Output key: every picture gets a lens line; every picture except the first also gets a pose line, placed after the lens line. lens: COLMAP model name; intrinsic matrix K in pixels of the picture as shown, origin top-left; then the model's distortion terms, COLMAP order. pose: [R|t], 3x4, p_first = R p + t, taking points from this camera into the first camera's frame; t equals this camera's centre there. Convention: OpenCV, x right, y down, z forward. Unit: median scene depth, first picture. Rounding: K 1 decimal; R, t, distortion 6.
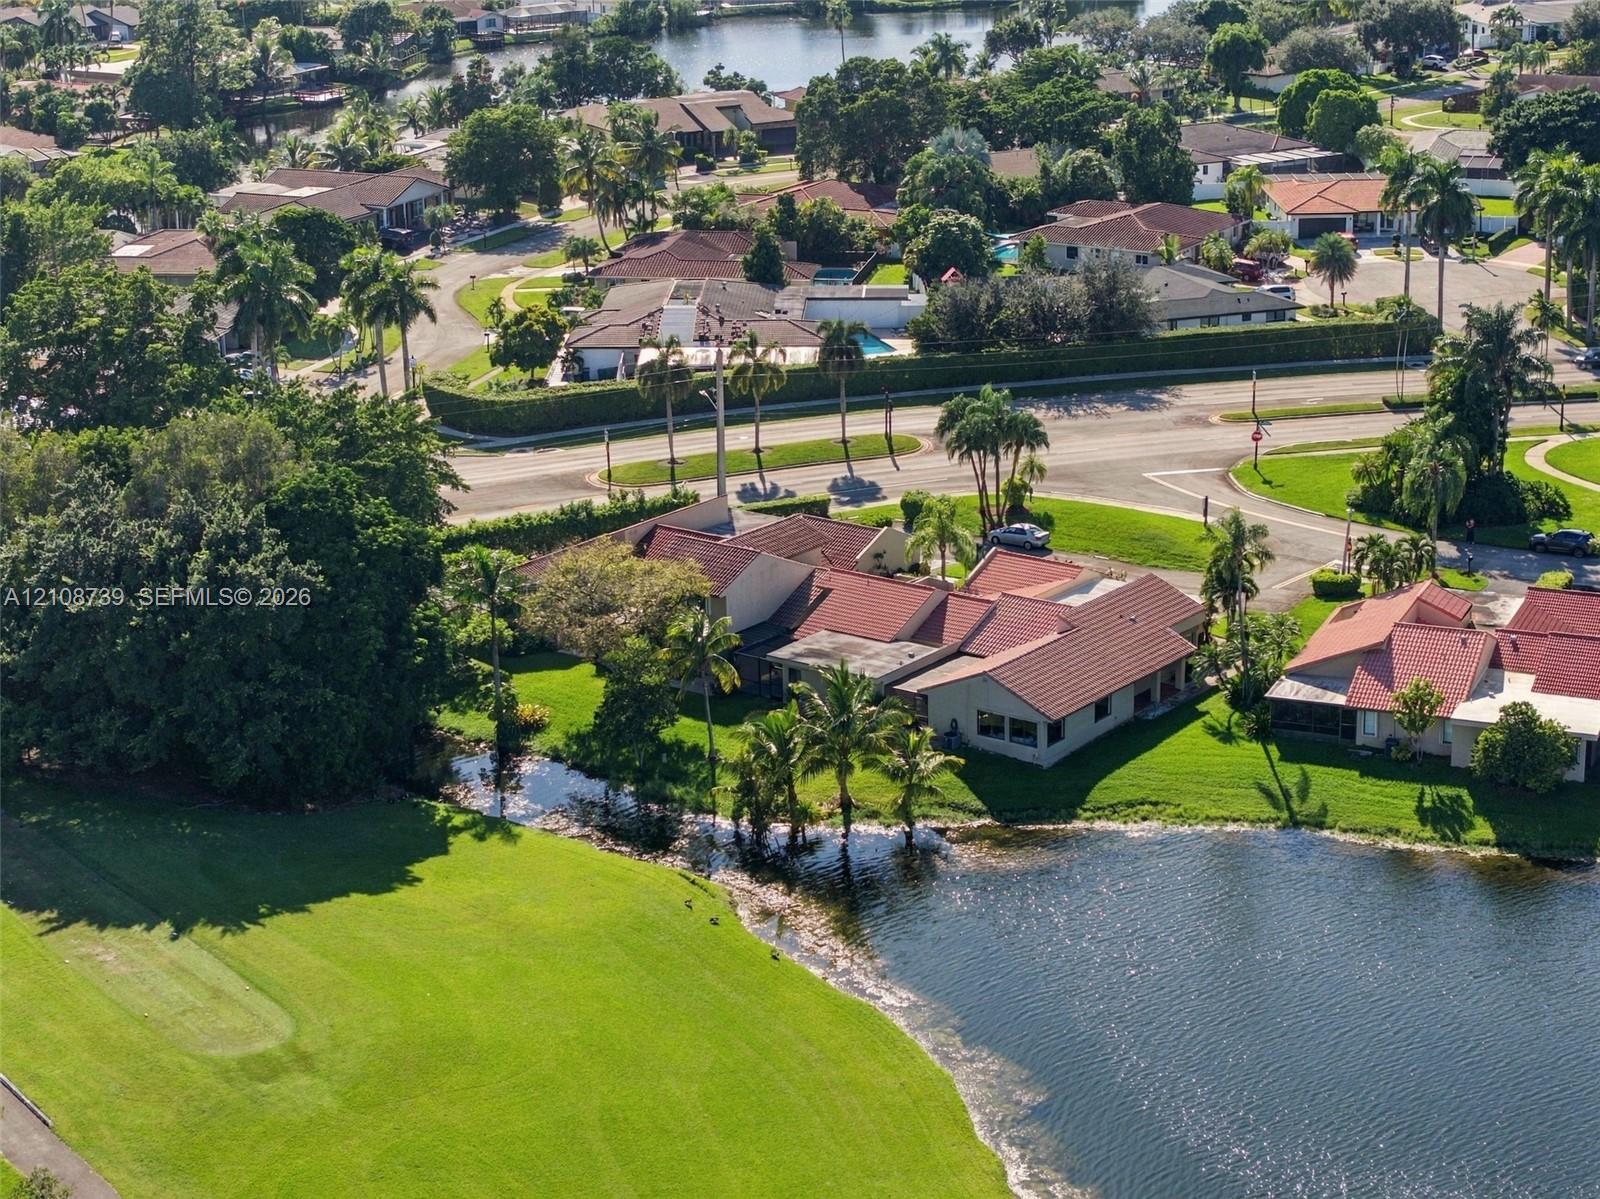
lens RADIAL K [[3157.7, 0, 800.0], [0, 3157.7, 599.5], [0, 0, 1]] dist [-0.042550, -0.010194]
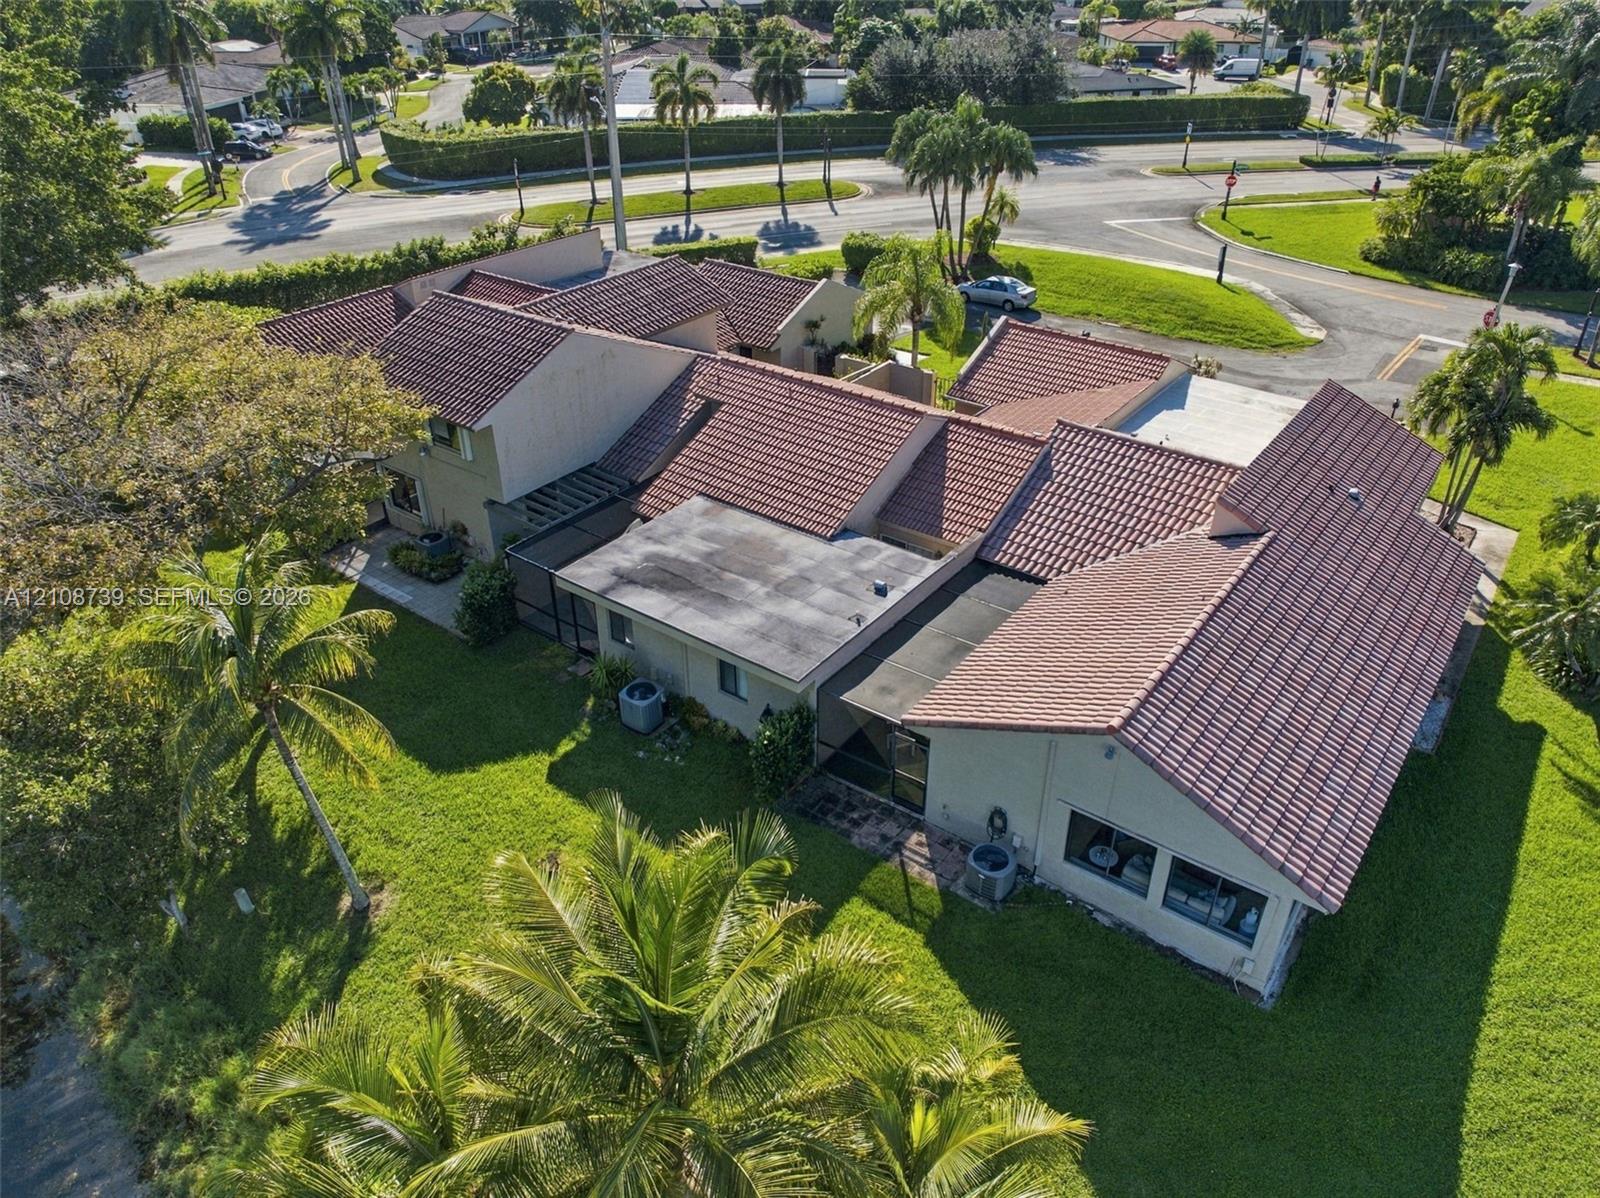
lens RADIAL K [[1117.8, 0, 800.0], [0, 1117.8, 599.0], [0, 0, 1]] dist [-0.012441, -0.006234]
pose [[0.999857, 0.009930, 0.013702, 0.017472], [-0.013107, 0.966611, 0.255911, -0.016067], [-0.010703, -0.256054, 0.966603, 0.675505]]
